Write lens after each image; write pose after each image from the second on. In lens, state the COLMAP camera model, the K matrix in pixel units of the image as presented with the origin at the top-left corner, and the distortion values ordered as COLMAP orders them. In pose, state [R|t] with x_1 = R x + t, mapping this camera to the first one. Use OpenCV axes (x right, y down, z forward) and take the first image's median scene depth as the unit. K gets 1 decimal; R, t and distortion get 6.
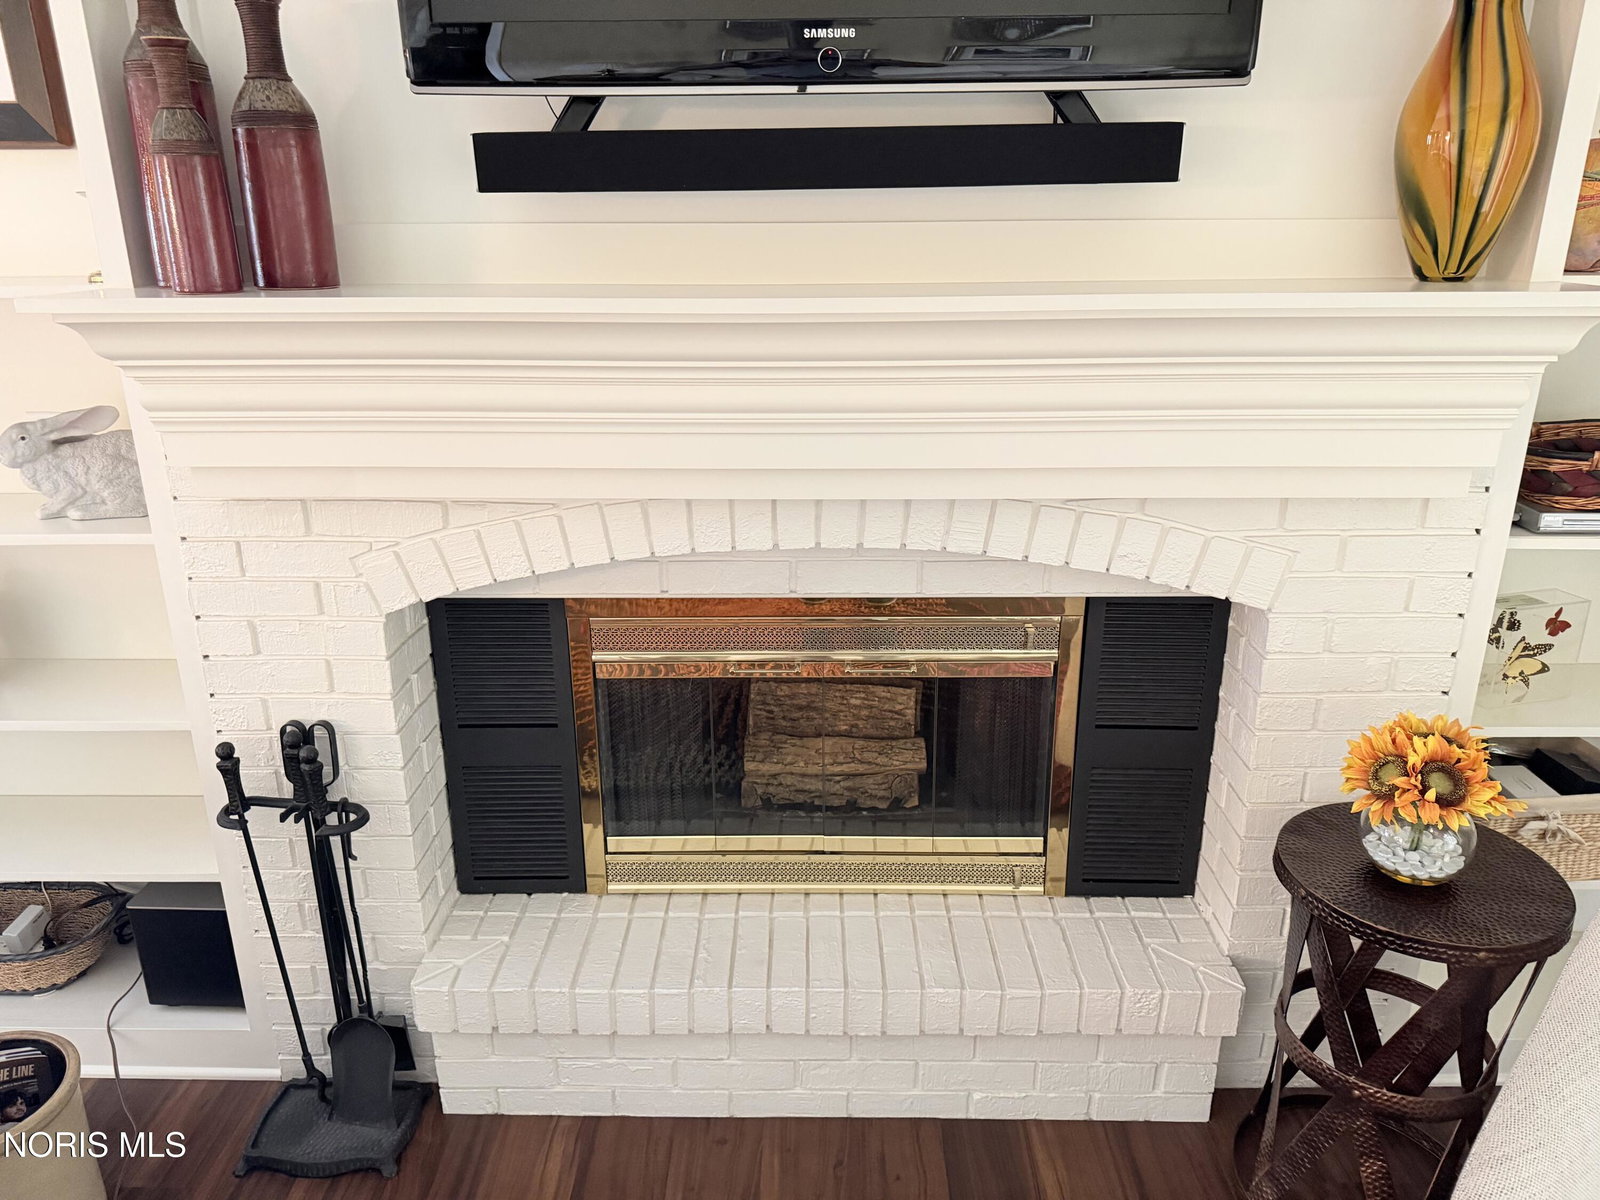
lens RADIAL K [[1141.5, 0, 802.0], [0, 1141.5, 608.7], [0, 0, 1]] dist [0.036807, -0.049588]
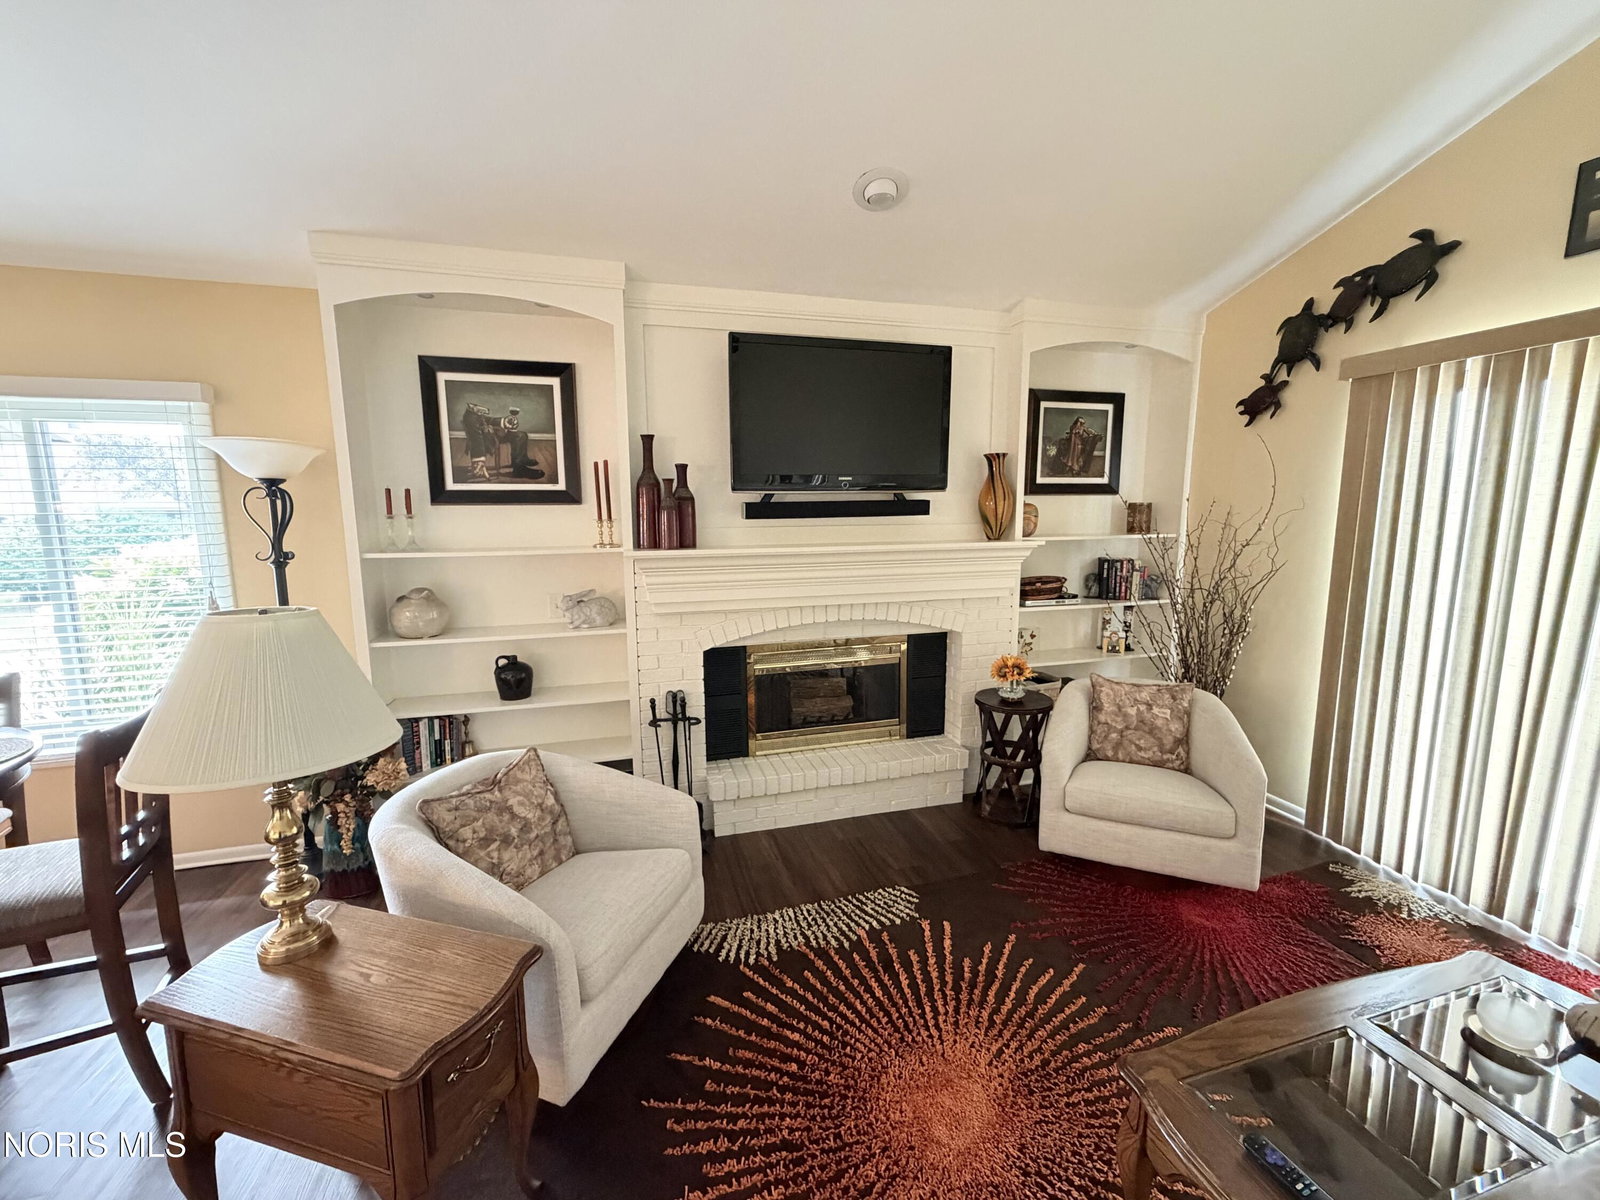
lens RADIAL K [[642.7, 0, 793.8], [0, 642.7, 599.9], [0, 0, 1]] dist [0.000658, 0.000180]
pose [[0.960045, -0.043080, 0.276511, -0.582260], [0.097662, 0.977535, -0.186783, 0.207741], [-0.262253, 0.206325, 0.942684, -0.675965]]
